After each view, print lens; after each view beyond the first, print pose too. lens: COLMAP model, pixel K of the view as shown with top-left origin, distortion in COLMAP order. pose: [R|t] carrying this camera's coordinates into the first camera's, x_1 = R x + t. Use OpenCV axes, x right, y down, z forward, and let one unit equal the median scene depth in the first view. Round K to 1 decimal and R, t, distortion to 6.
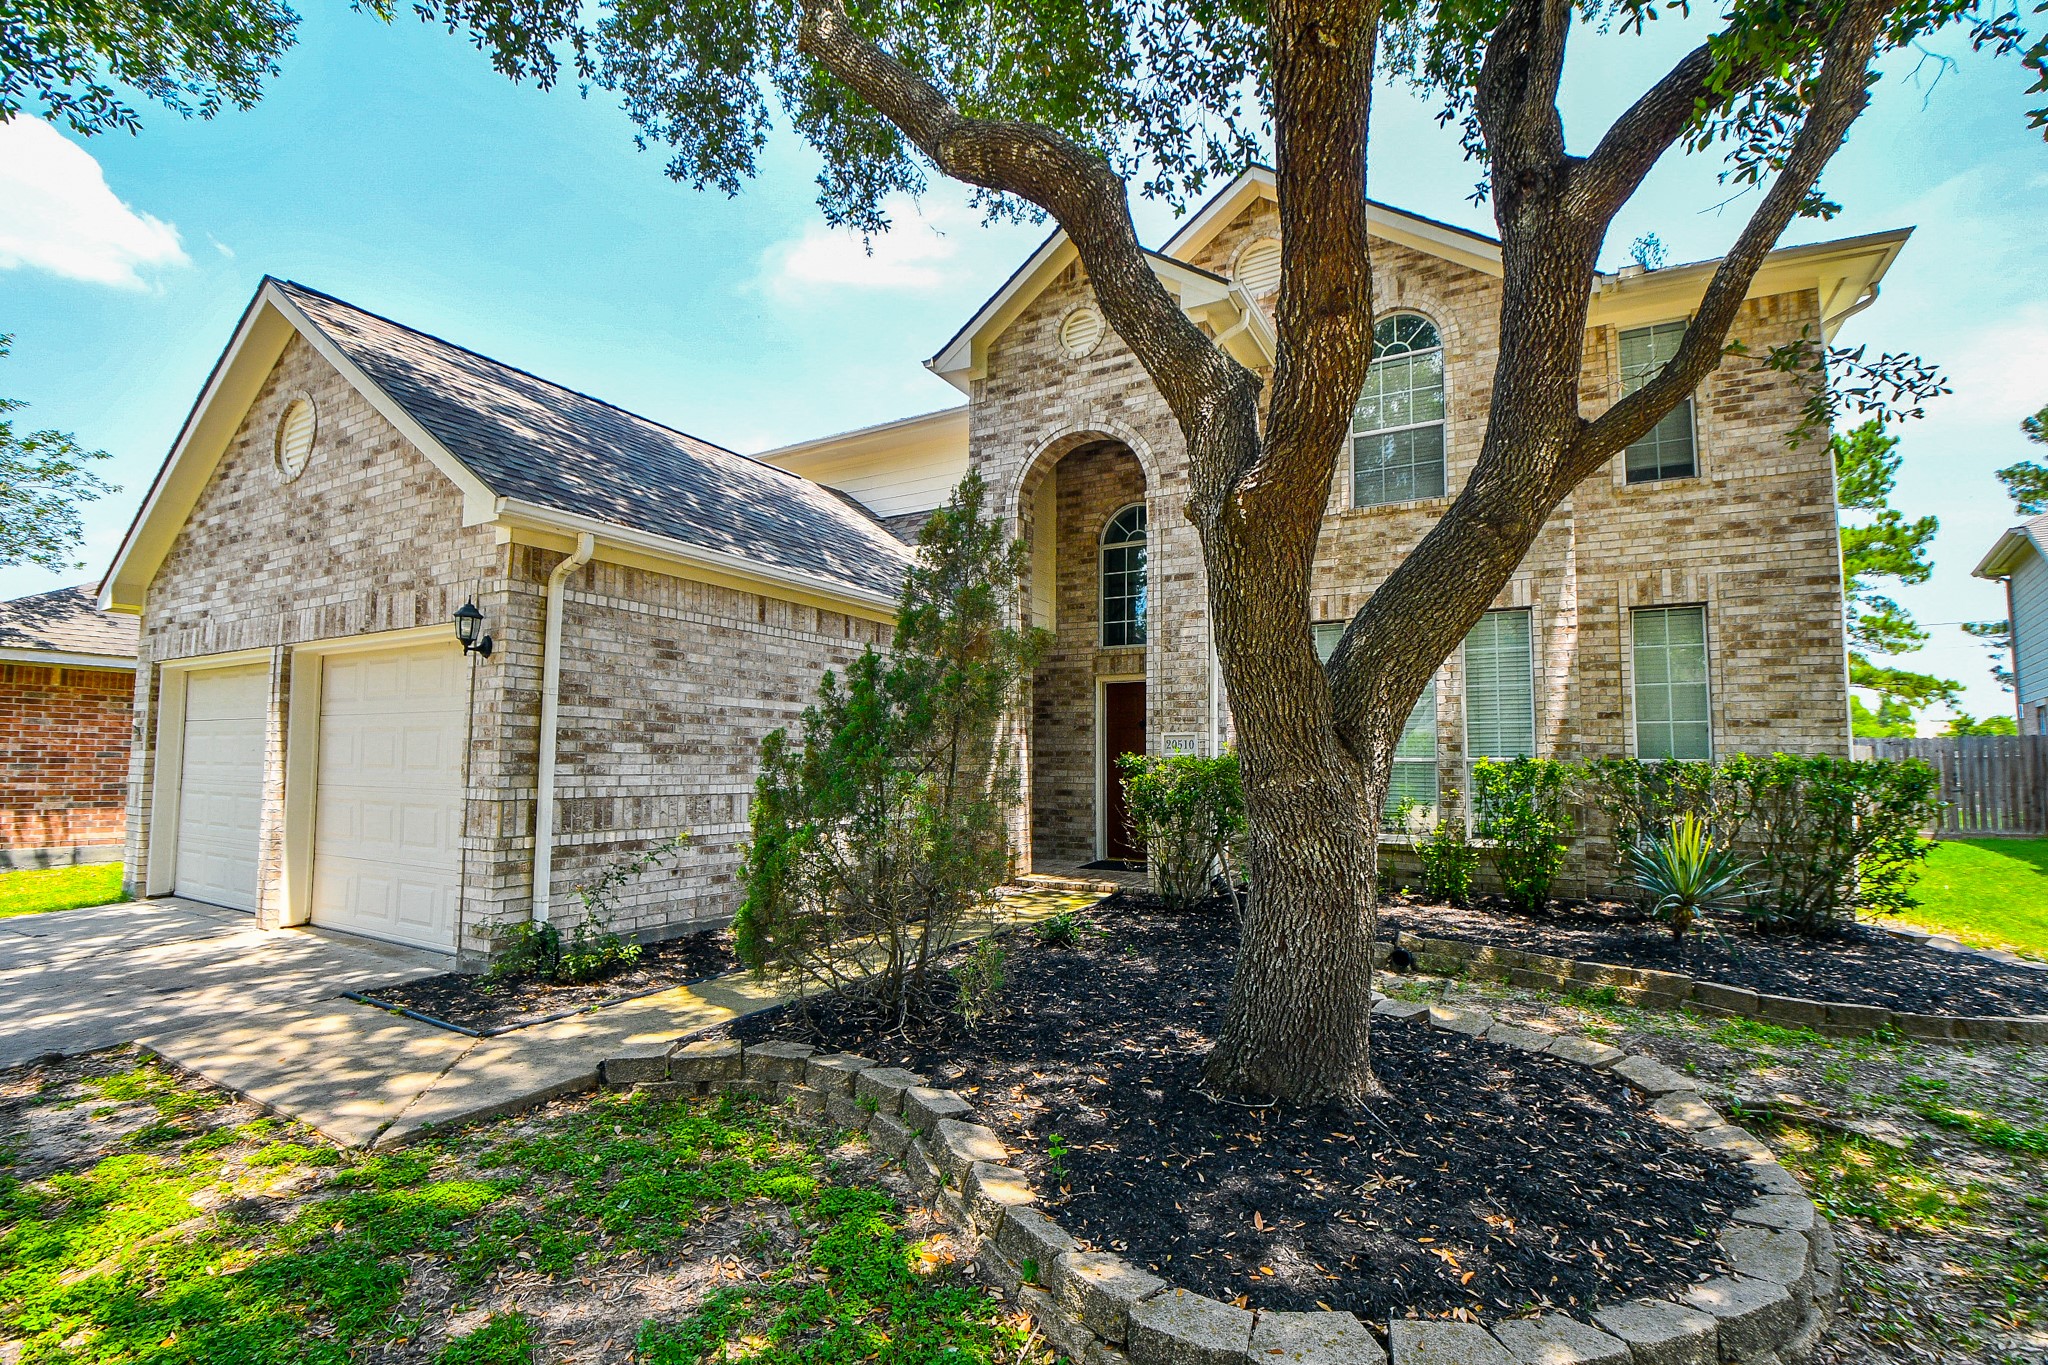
lens RADIAL K [[874.8, 0, 1016.9], [0, 874.8, 690.2], [0, 0, 1]] dist [-0.010995, -0.000039]
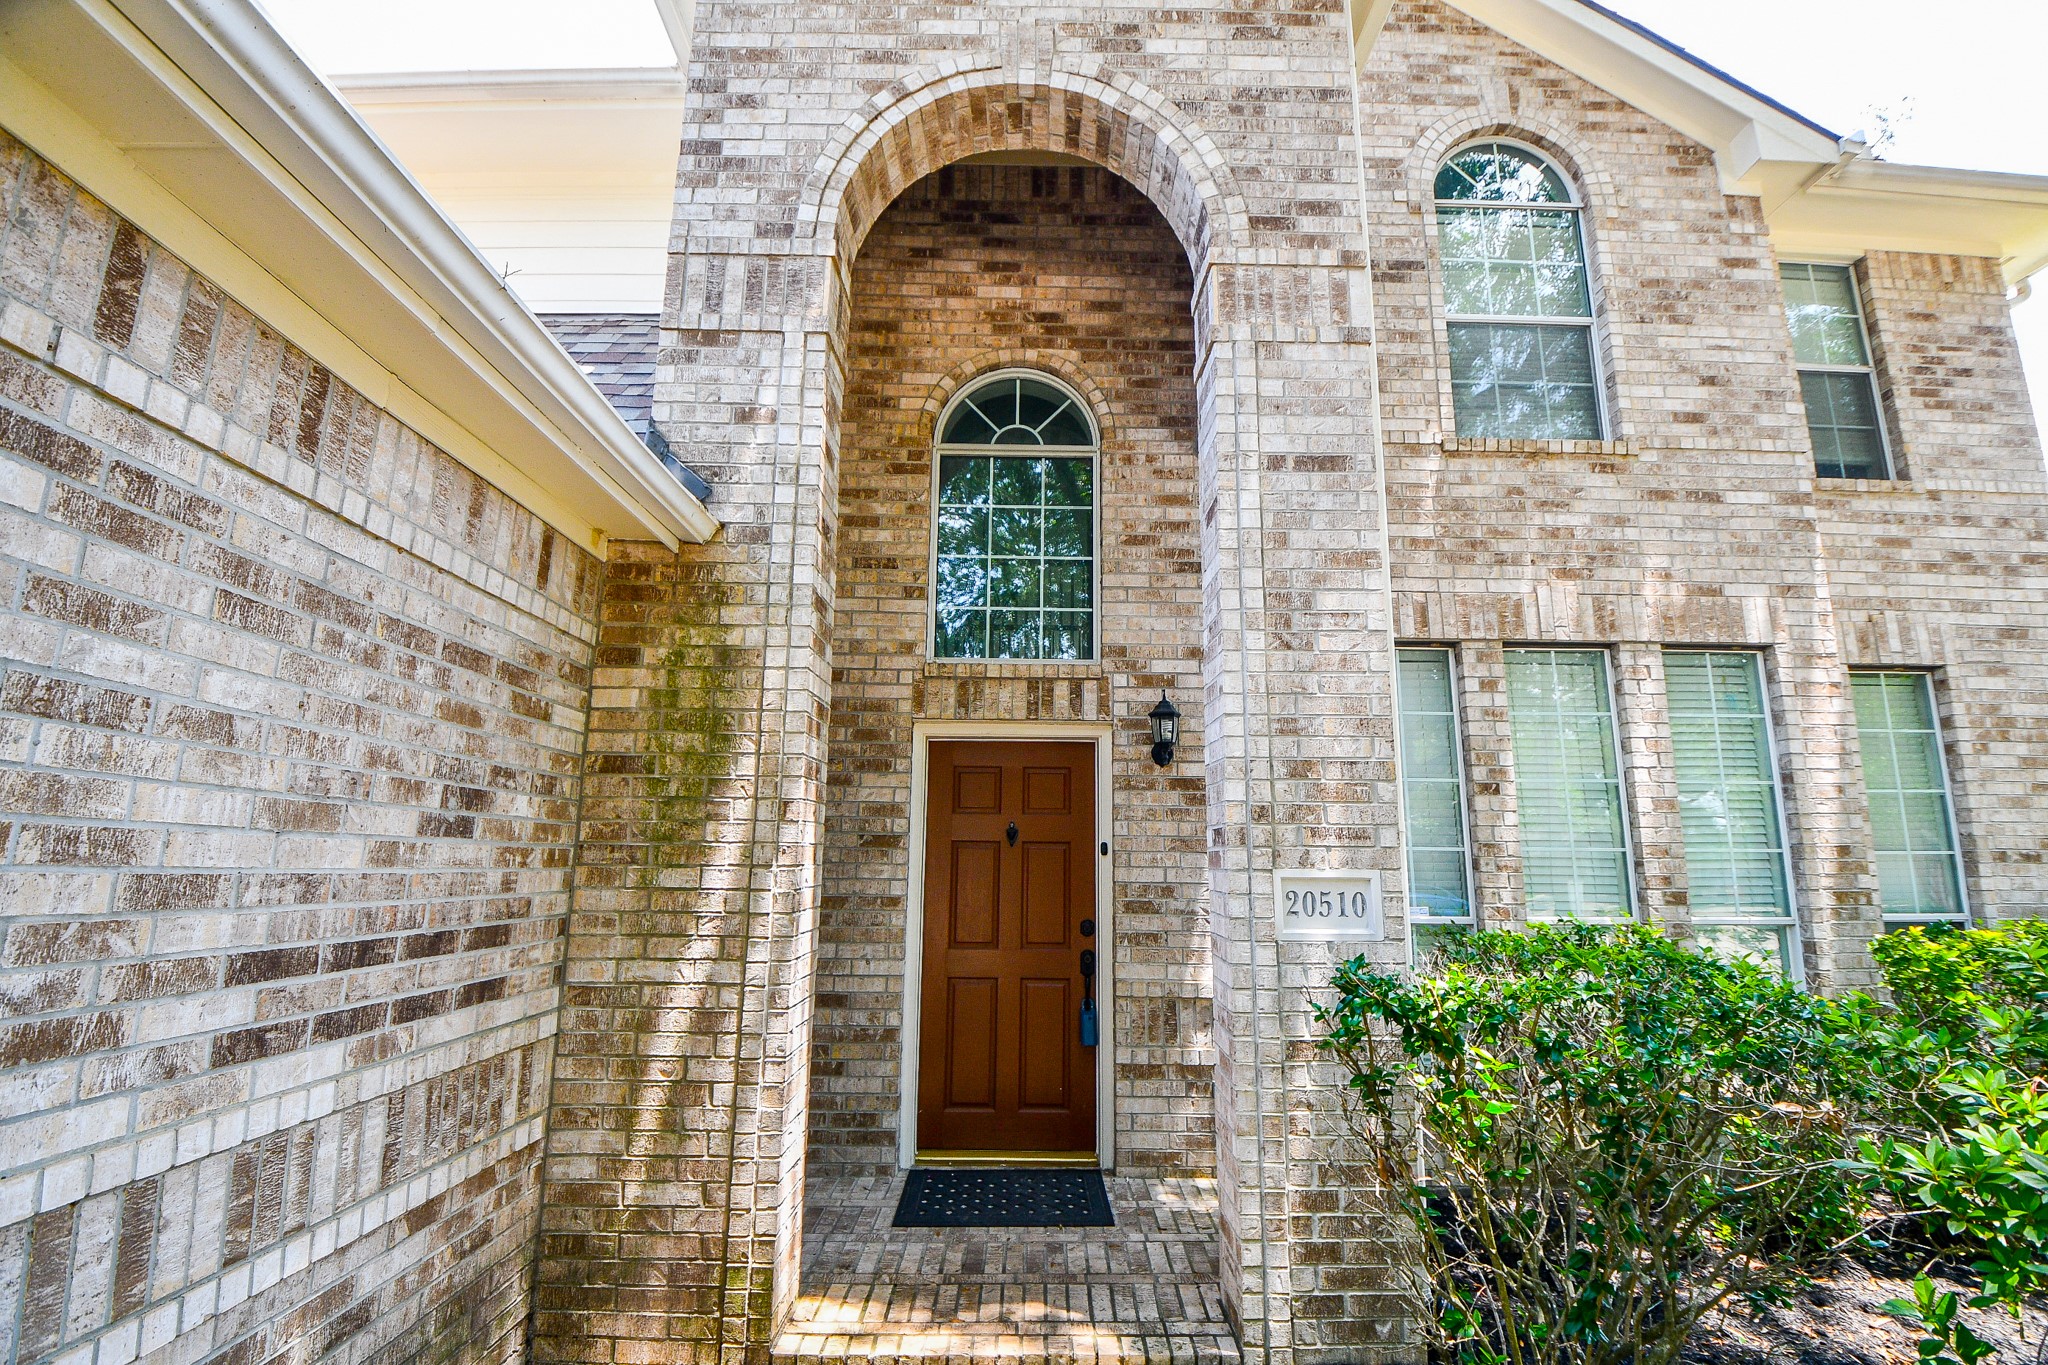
lens RADIAL K [[907.3, 0, 1037.8], [0, 907.3, 690.5], [0, 0, 1]] dist [0.004664, -0.015216]
pose [[0.855434, 0.100322, 0.508102, -0.116318], [-0.044676, 0.991697, -0.120589, 0.026265], [-0.515981, 0.080456, 0.852813, 0.753348]]
